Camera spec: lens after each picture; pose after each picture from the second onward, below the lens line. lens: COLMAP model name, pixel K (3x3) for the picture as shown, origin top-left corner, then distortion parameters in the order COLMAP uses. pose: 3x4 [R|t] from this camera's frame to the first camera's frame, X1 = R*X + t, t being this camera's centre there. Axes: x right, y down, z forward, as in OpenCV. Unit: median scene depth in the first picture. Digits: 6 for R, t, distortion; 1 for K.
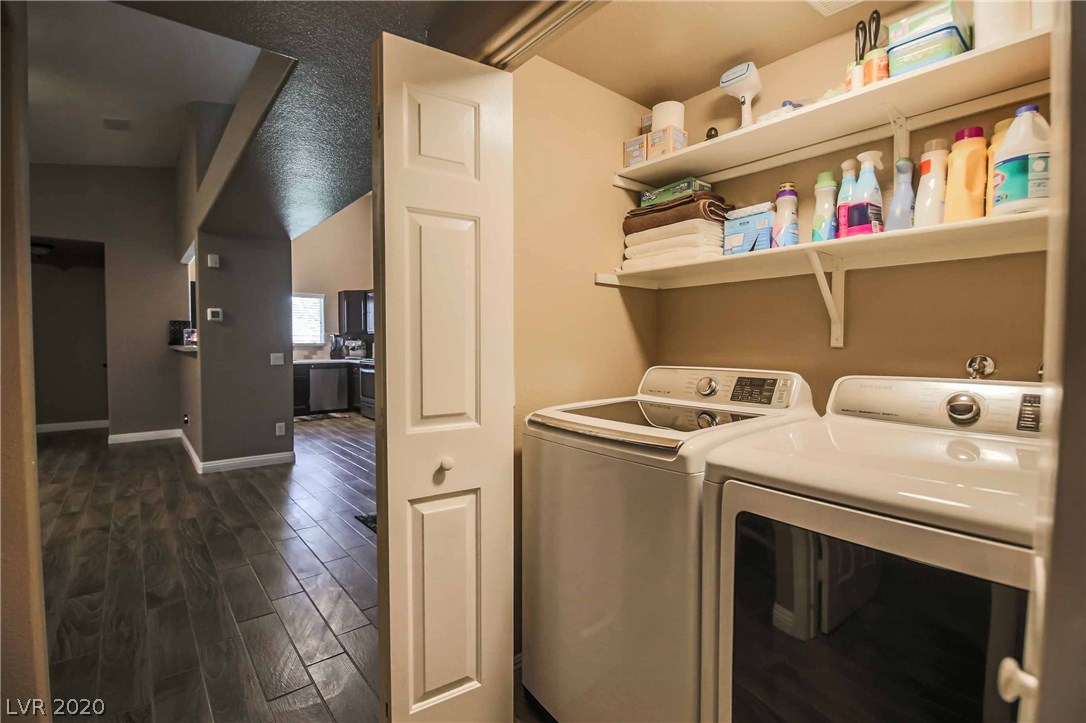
lens RADIAL K [[506.8, 0, 543.3], [0, 506.8, 360.6], [0, 0, 1]] dist [-0.005717, -0.007075]
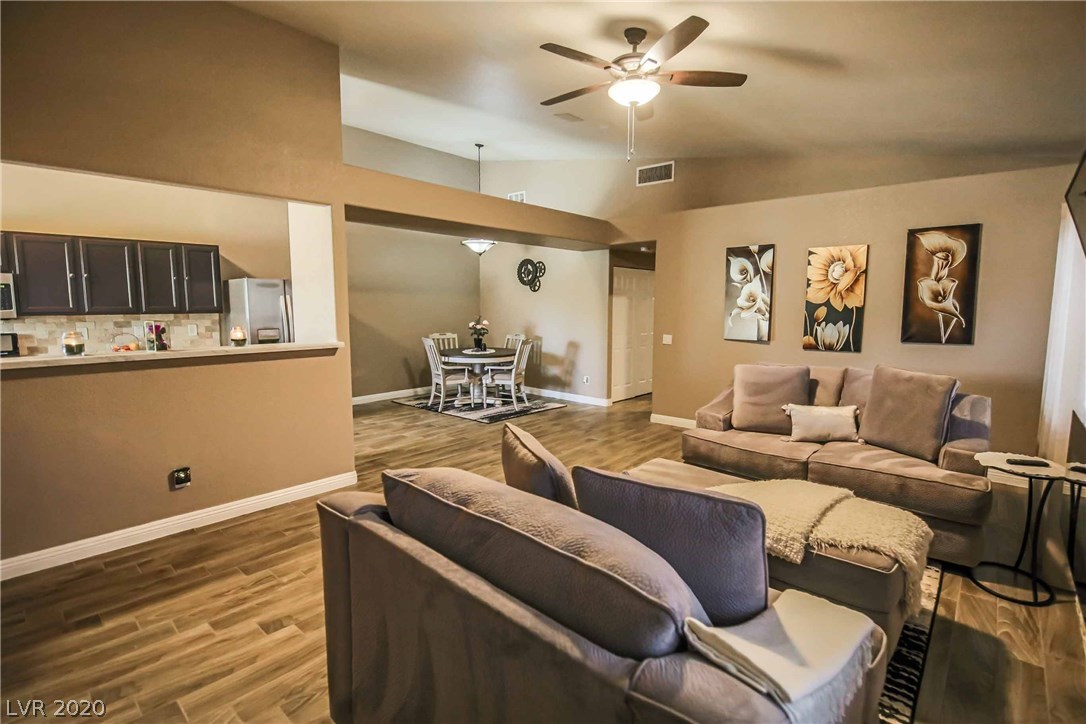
lens RADIAL K [[506.8, 0, 547.6], [0, 506.8, 354.6], [0, 0, 1]] dist [-0.005717, -0.007075]
pose [[-0.164672, -0.097224, 0.981545, -0.910270], [0.036703, 0.993837, 0.104599, -0.046419], [-0.985665, 0.053250, -0.160089, 0.456361]]
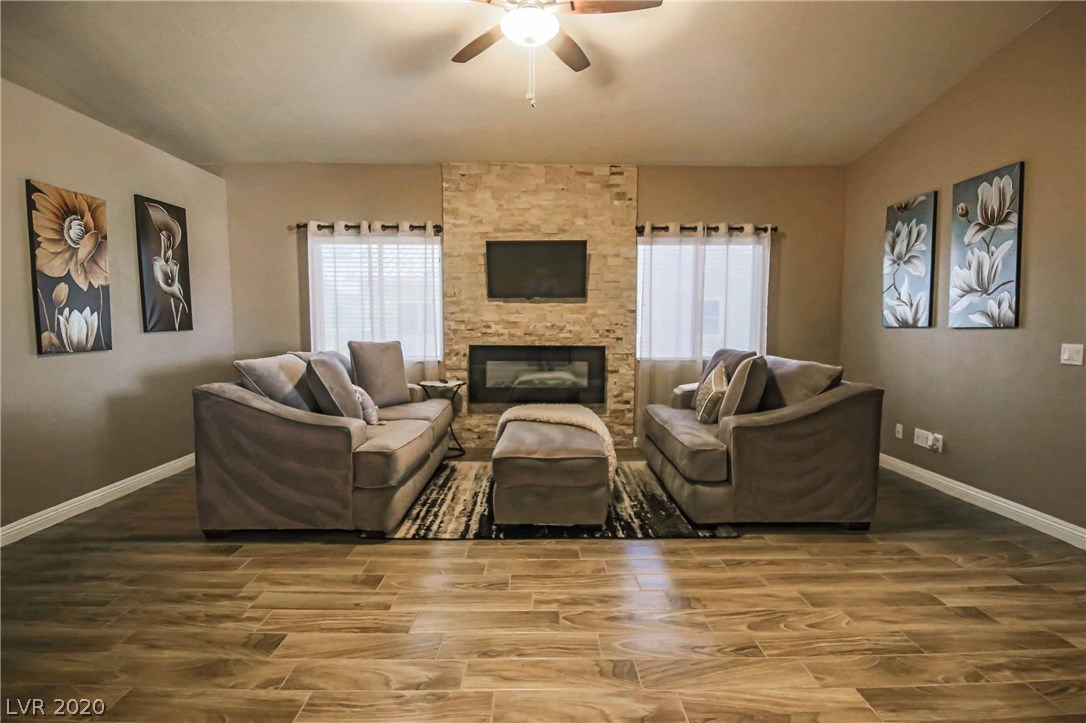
lens RADIAL K [[506.8, 0, 540.5], [0, 506.8, 356.1], [0, 0, 1]] dist [-0.005717, -0.007075]
pose [[-0.625164, 0.053324, -0.778669, -0.289117], [-0.032045, 0.995069, 0.093870, -0.019952], [0.779835, 0.083637, -0.620373, 0.544853]]
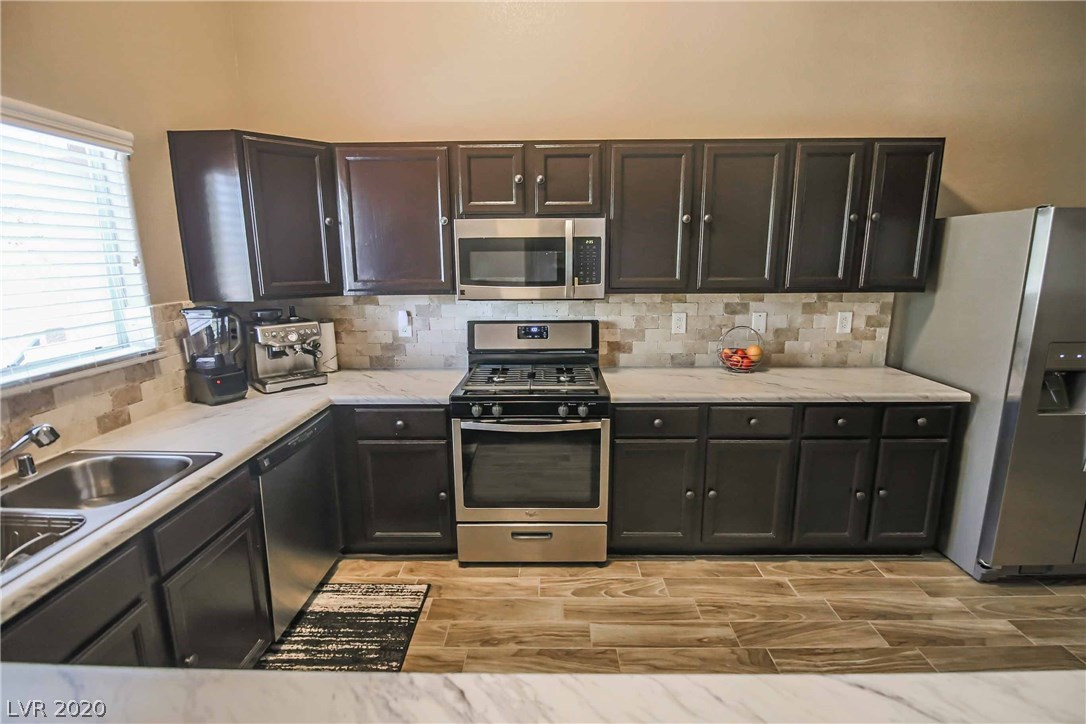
lens RADIAL K [[506.8, 0, 553.9], [0, 506.8, 361.6], [0, 0, 1]] dist [-0.005717, -0.007075]
pose [[0.641377, -0.157248, 0.750939, -0.535354], [0.036023, 0.983864, 0.175256, -0.068023], [-0.766380, -0.085354, 0.636692, 0.760369]]
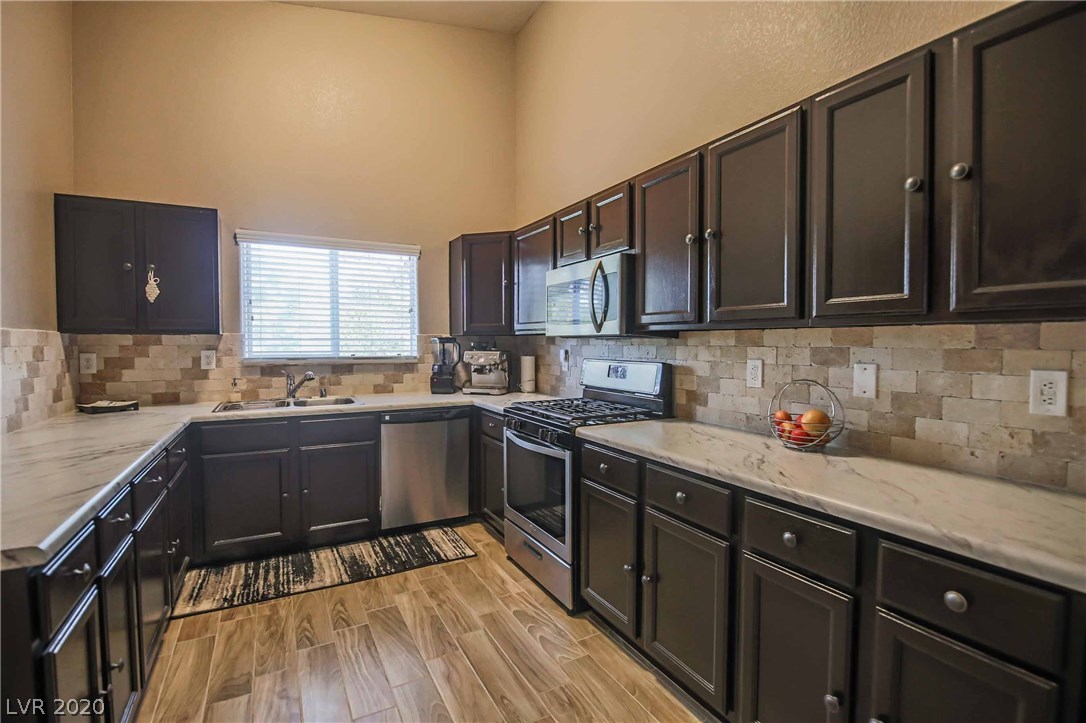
lens RADIAL K [[506.8, 0, 539.0], [0, 506.8, 360.7], [0, 0, 1]] dist [-0.005717, -0.007075]
pose [[0.980024, 0.009093, -0.198674, -0.261252], [-0.009428, 0.999955, -0.000738, -0.033895], [0.198658, 0.002596, 0.980065, 0.635524]]
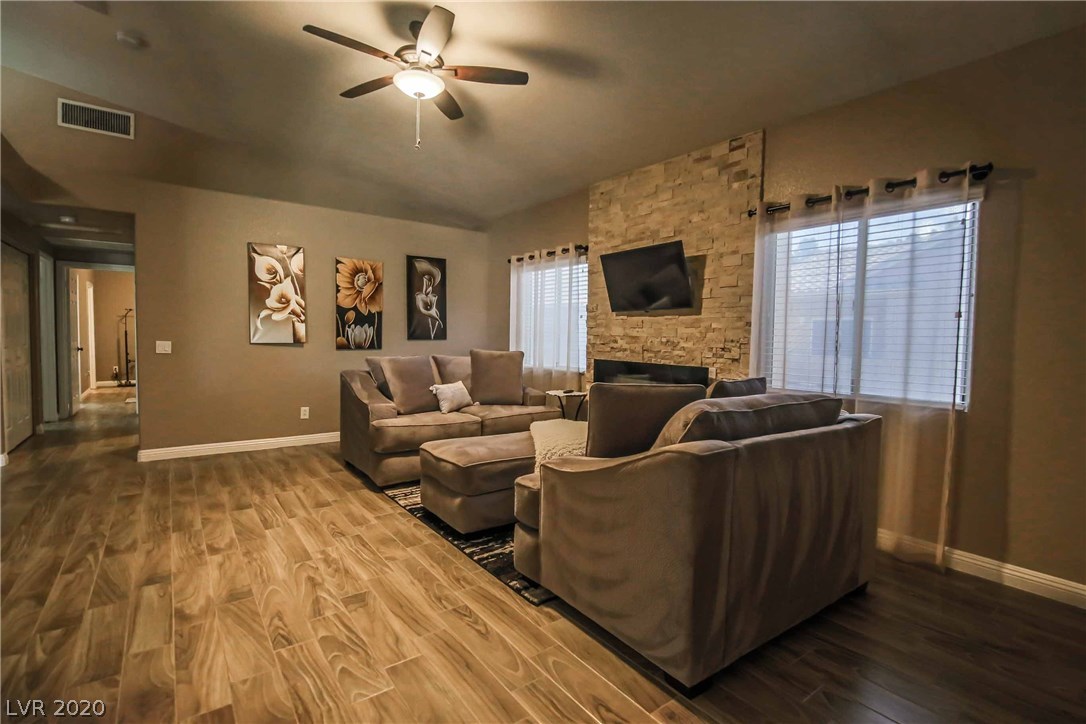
lens RADIAL K [[506.8, 0, 537.7], [0, 506.8, 359.7], [0, 0, 1]] dist [-0.005717, -0.007075]
pose [[-0.998454, -0.017947, 0.052606, -0.652805], [-0.013297, 0.996081, 0.087444, -0.025211], [-0.053969, 0.086610, -0.994779, 0.709524]]
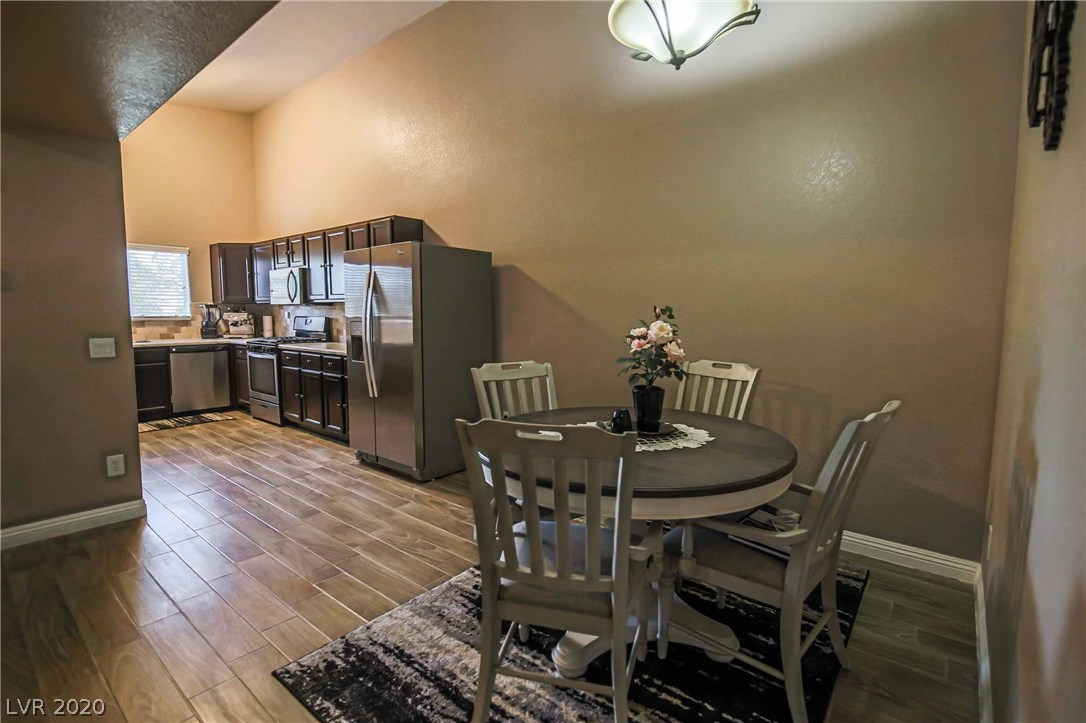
lens RADIAL K [[506.8, 0, 551.6], [0, 506.8, 359.2], [0, 0, 1]] dist [-0.005717, -0.007075]
pose [[0.978056, -0.015388, 0.207773, -0.085823], [0.003580, 0.998363, 0.057092, -0.013557], [-0.208311, -0.055095, 0.976510, 0.200530]]
